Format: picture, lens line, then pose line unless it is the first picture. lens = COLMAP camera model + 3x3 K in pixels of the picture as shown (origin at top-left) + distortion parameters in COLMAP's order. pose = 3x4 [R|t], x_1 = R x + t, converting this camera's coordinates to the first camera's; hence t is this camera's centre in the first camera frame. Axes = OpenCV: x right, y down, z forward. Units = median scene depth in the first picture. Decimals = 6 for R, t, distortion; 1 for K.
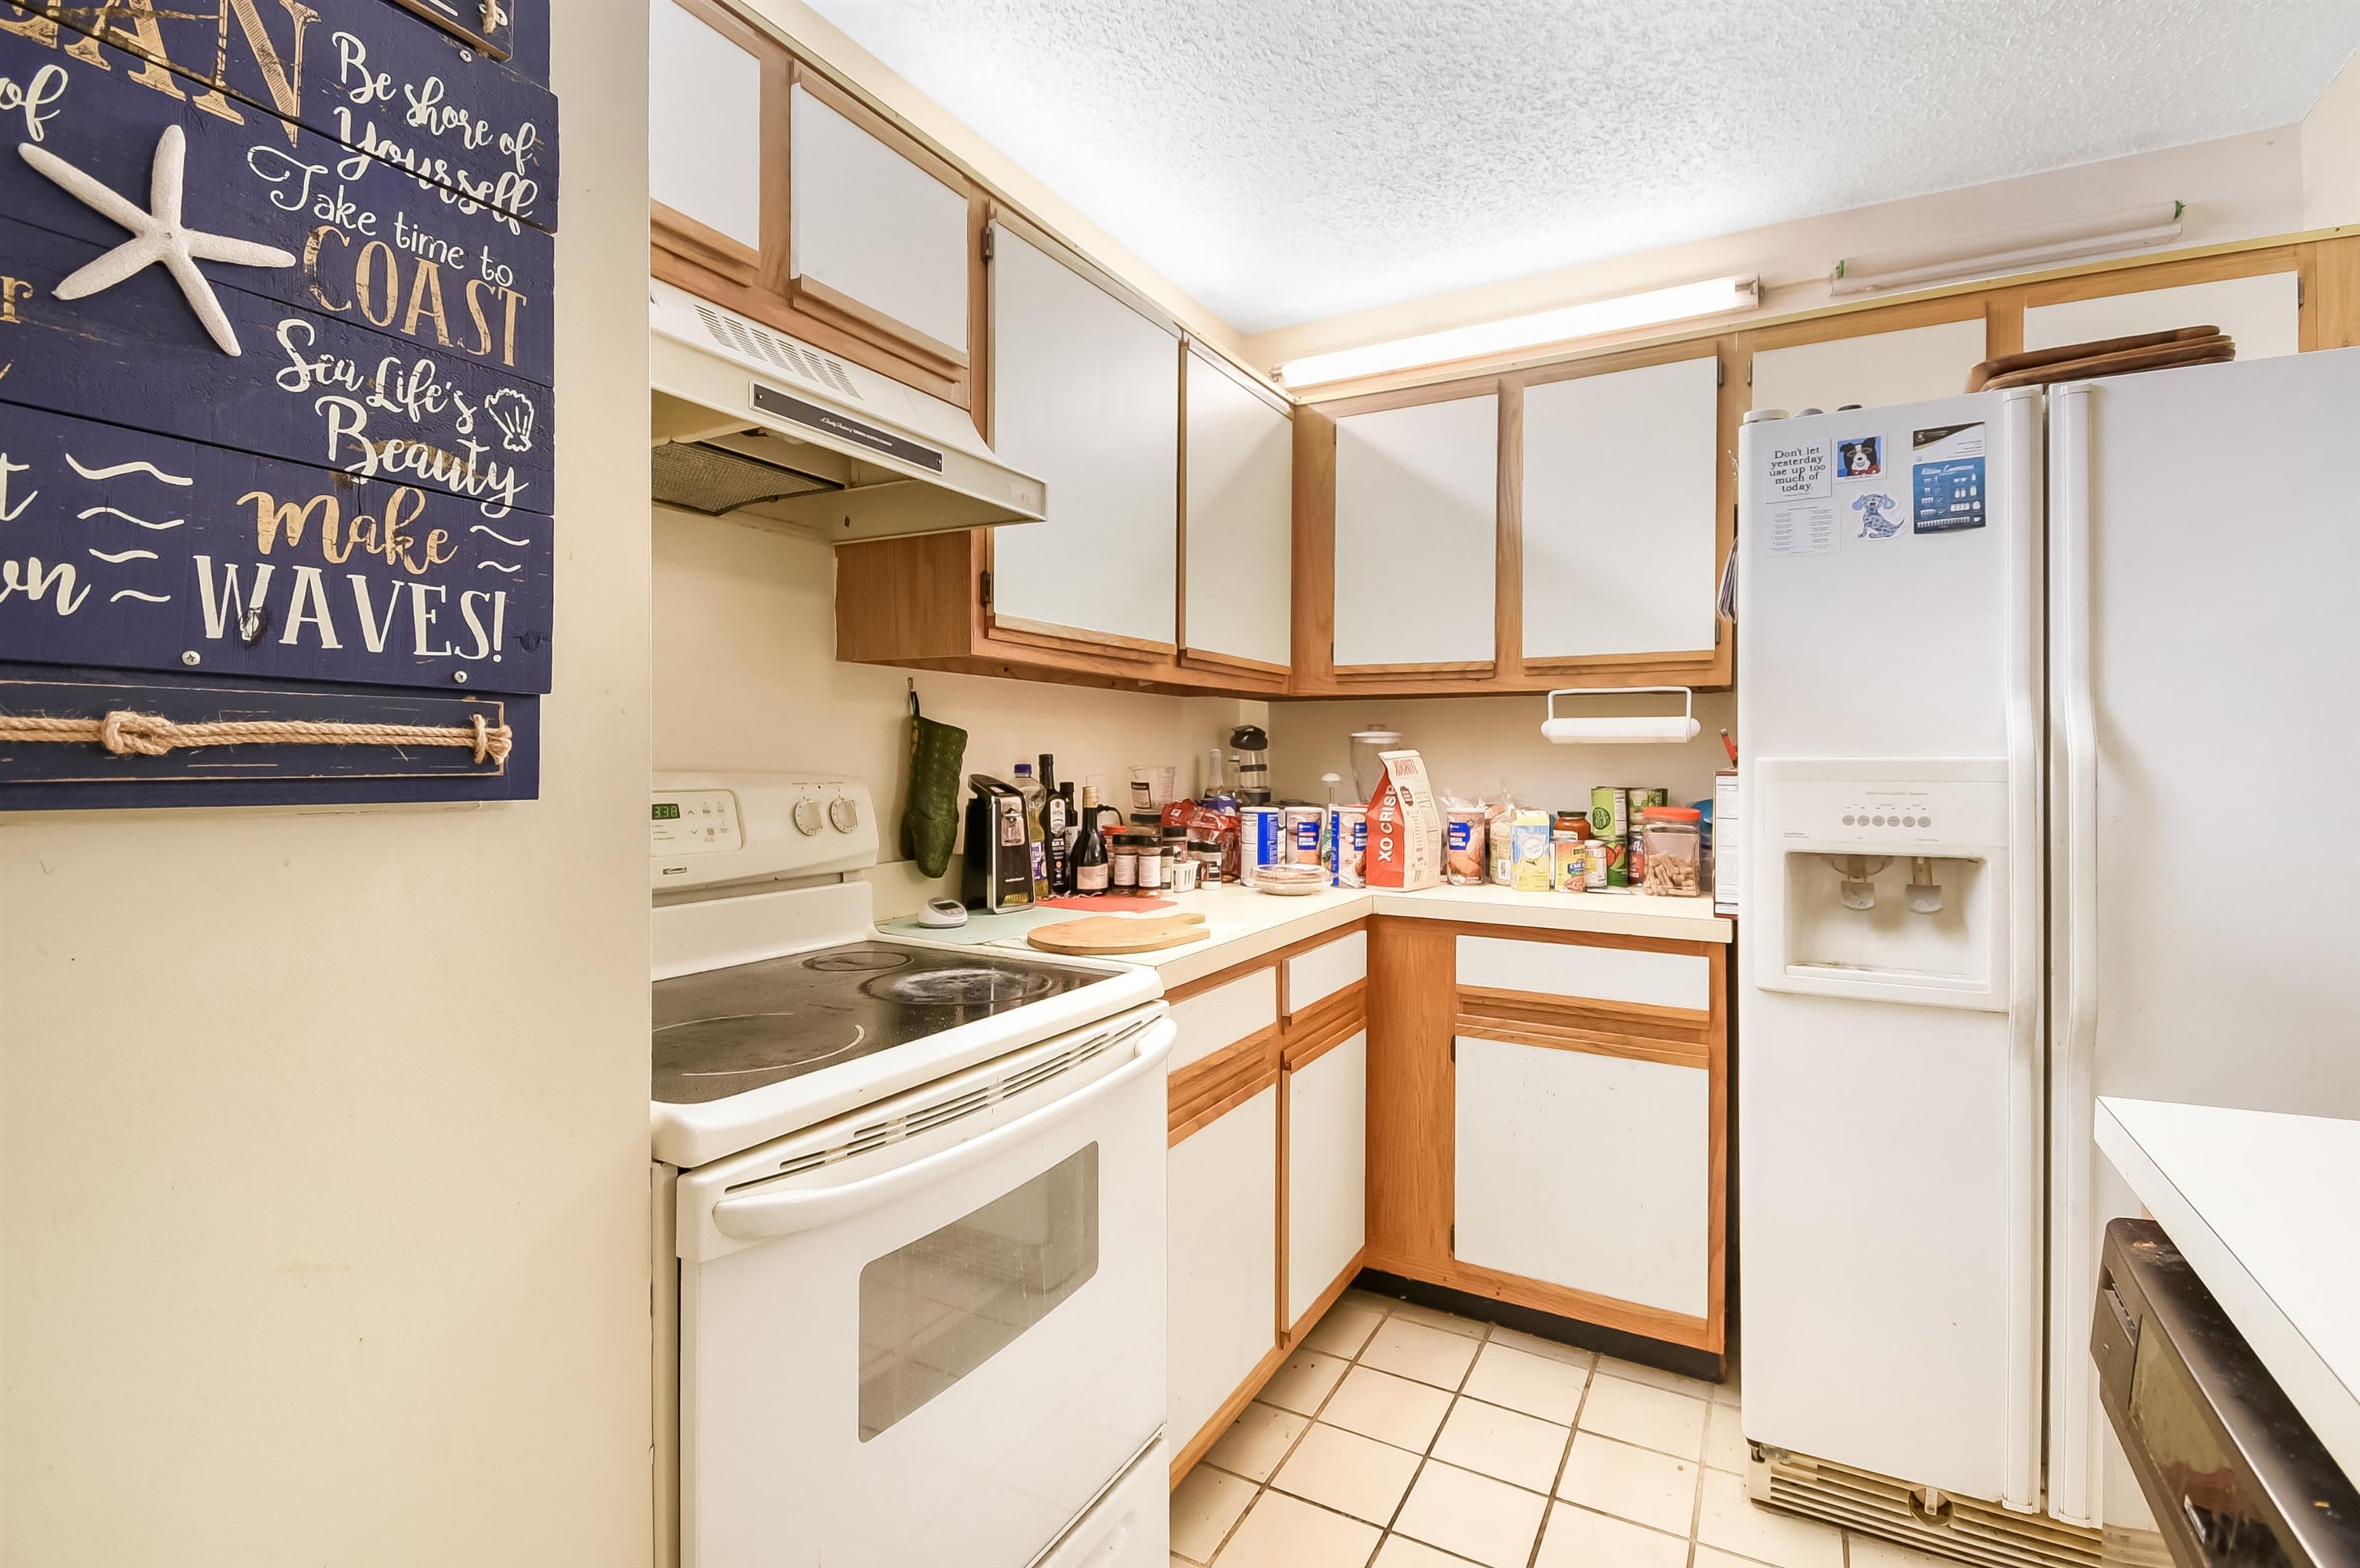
lens RADIAL K [[1076.8, 0, 1178.0], [0, 1076.8, 768.2], [0, 0, 1]] dist [0.017236, -0.024703]
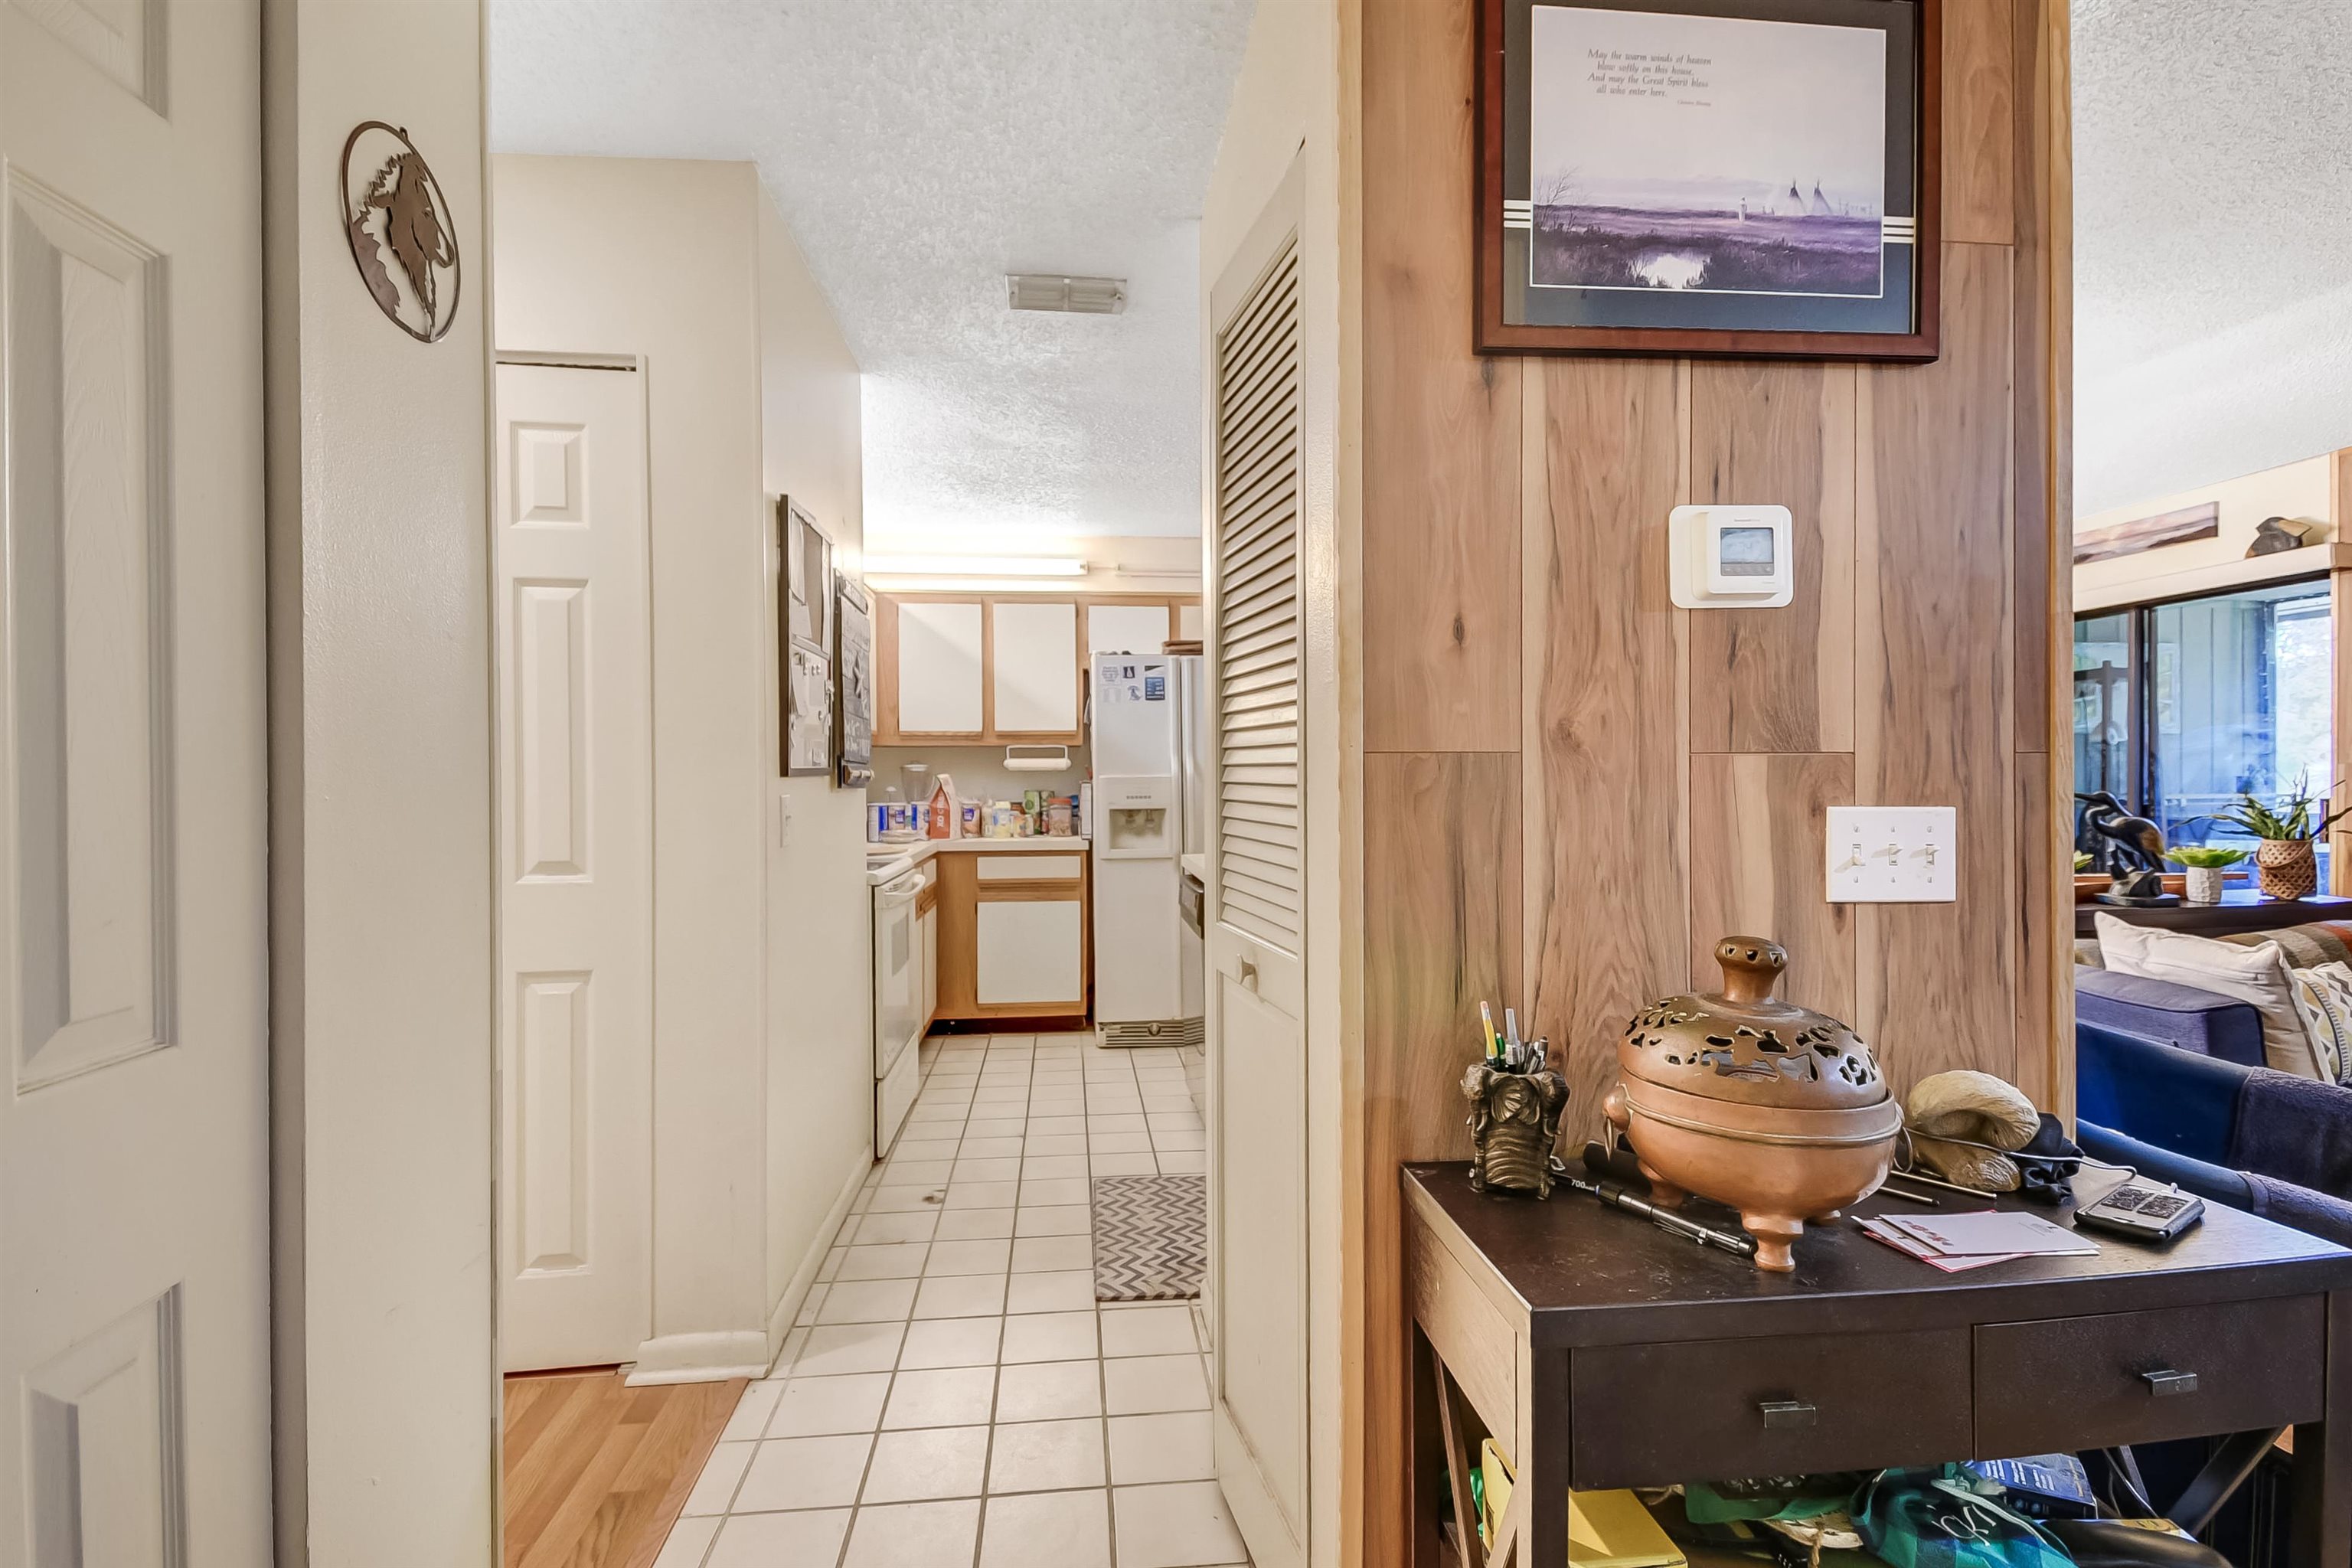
lens RADIAL K [[1073.1, 0, 1174.0], [0, 1073.1, 768.2], [0, 0, 1]] dist [0.017236, -0.024703]
pose [[0.816883, -0.003443, 0.576792, -0.732995], [0.015450, 0.999754, -0.015912, 0.014091], [-0.576596, 0.021910, 0.816736, -1.112560]]
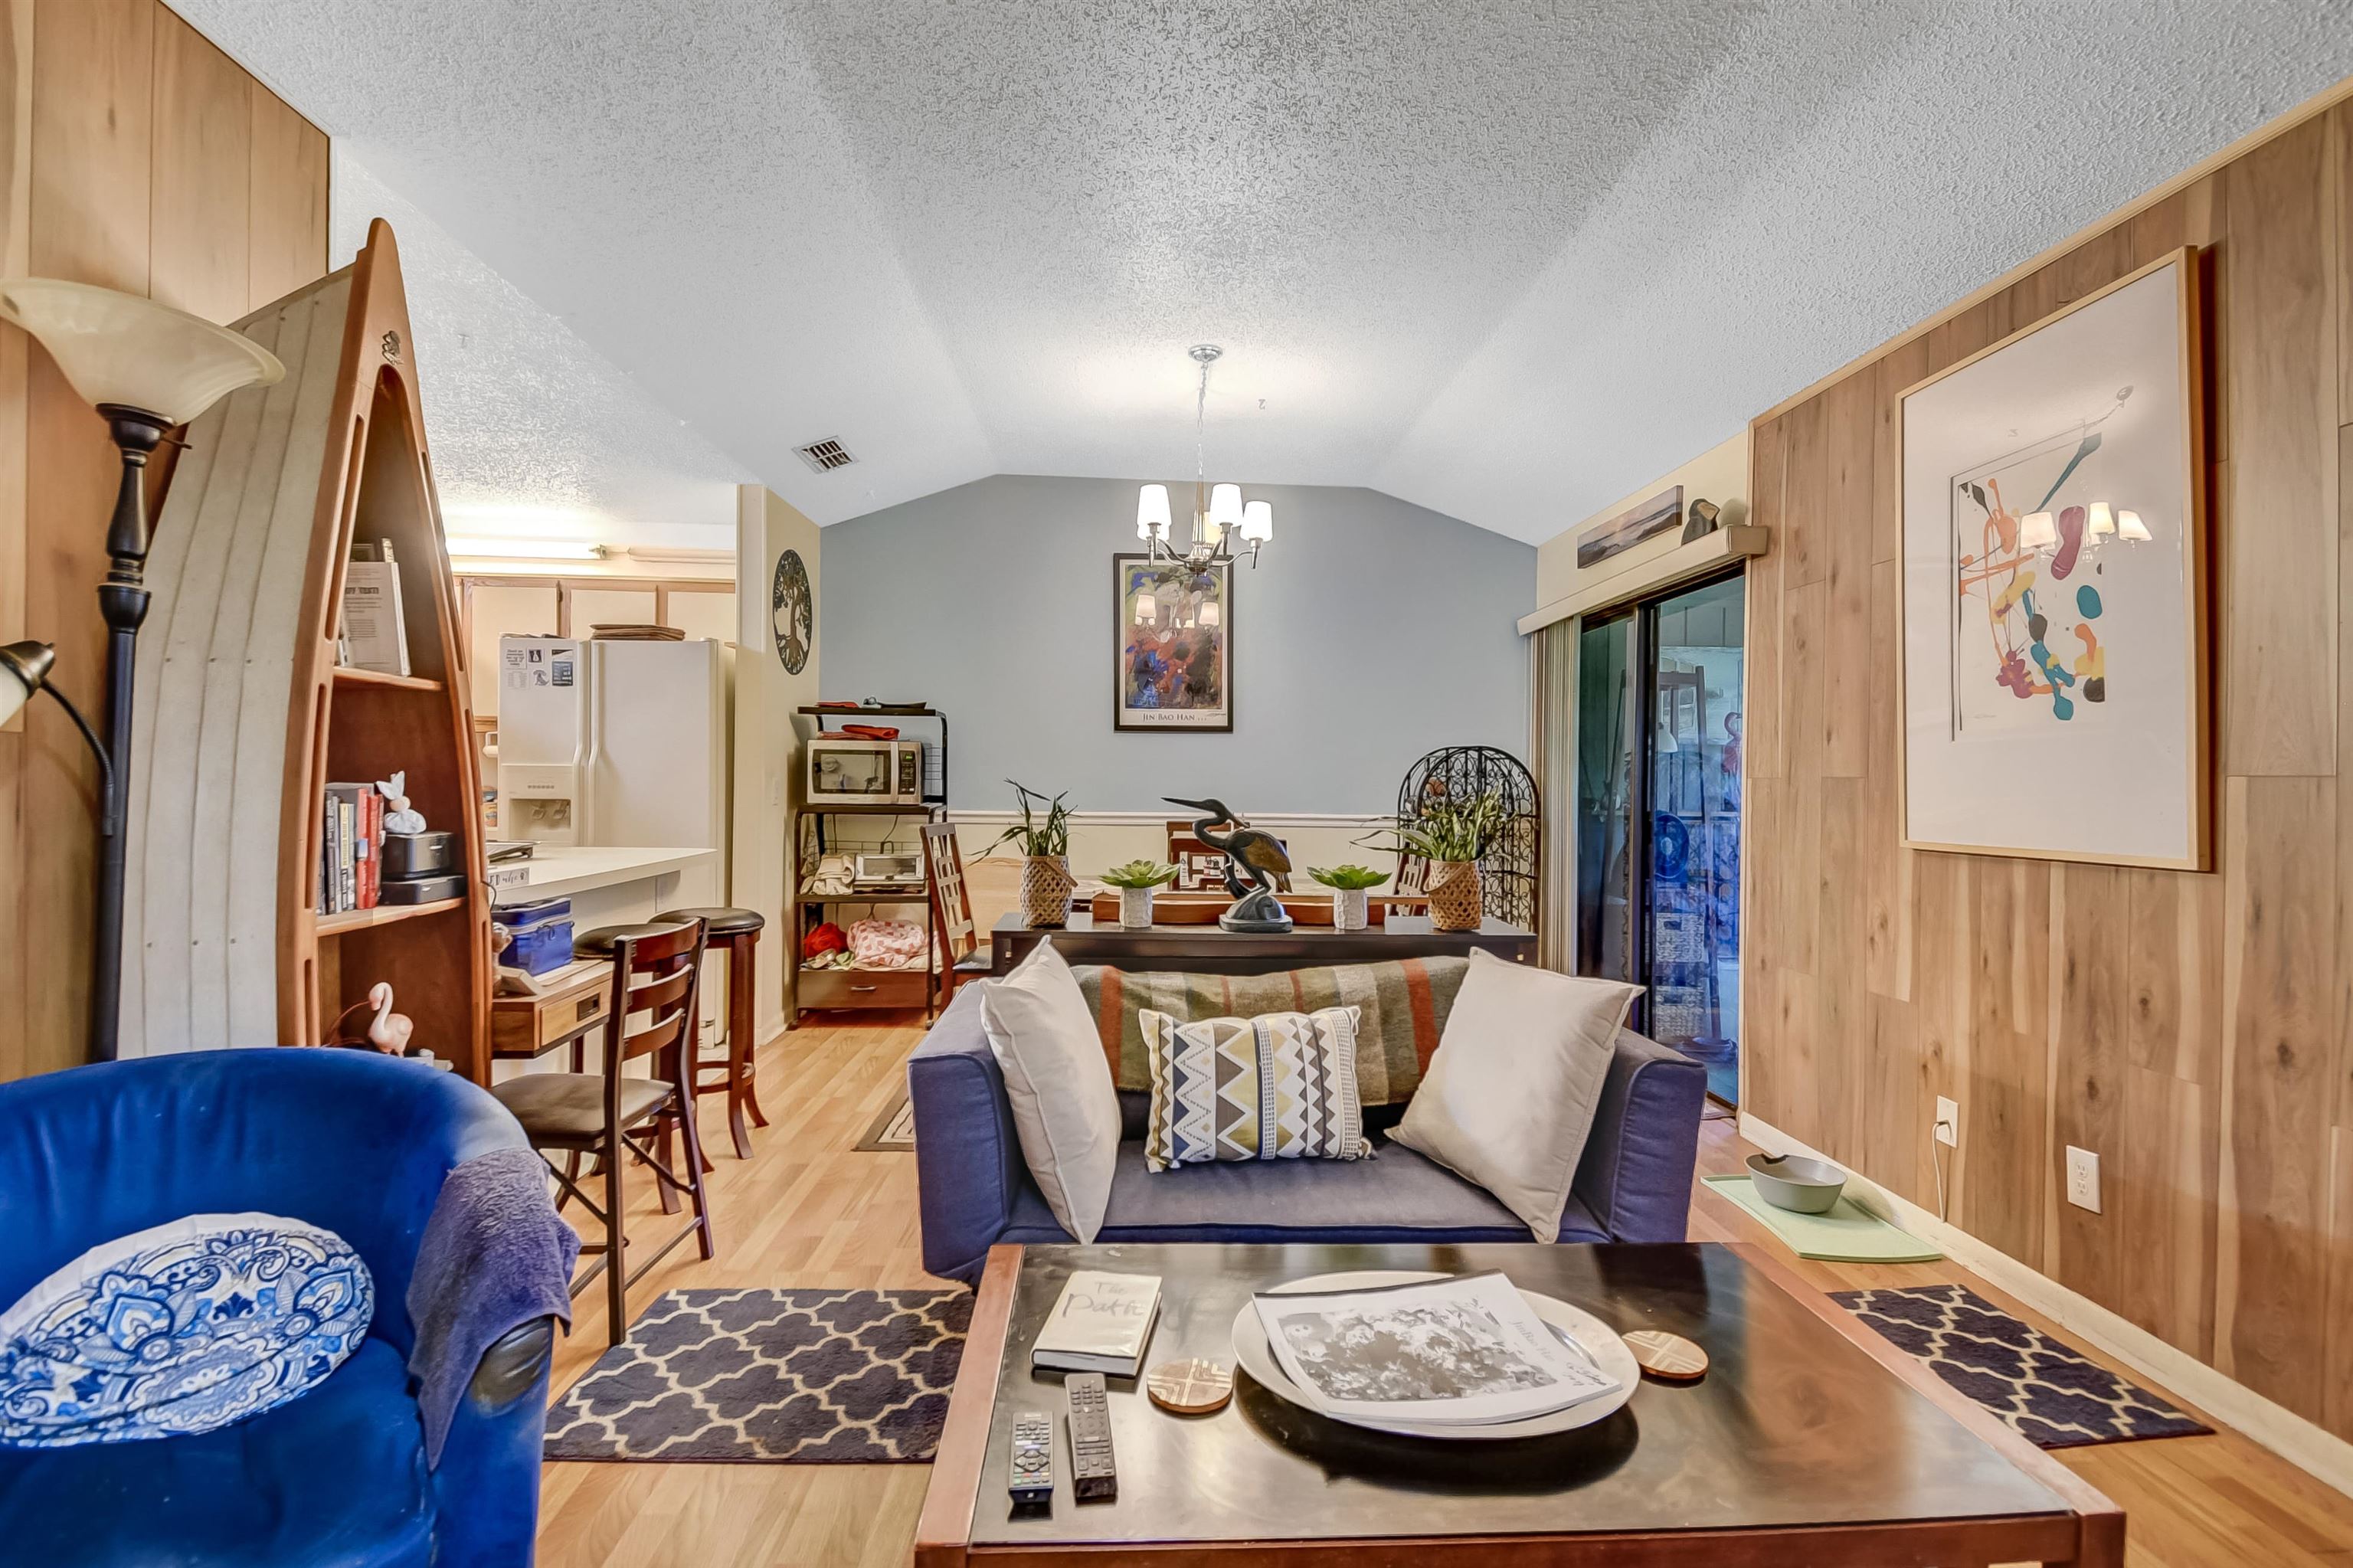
lens RADIAL K [[1060.9, 0, 1185.9], [0, 1060.9, 792.7], [0, 0, 1]] dist [0.020742, -0.017063]
pose [[0.838125, 0.005201, 0.545454, 0.419888], [-0.007667, 0.999968, 0.002246, 0.033833], [-0.545425, -0.006065, 0.838138, -1.717047]]
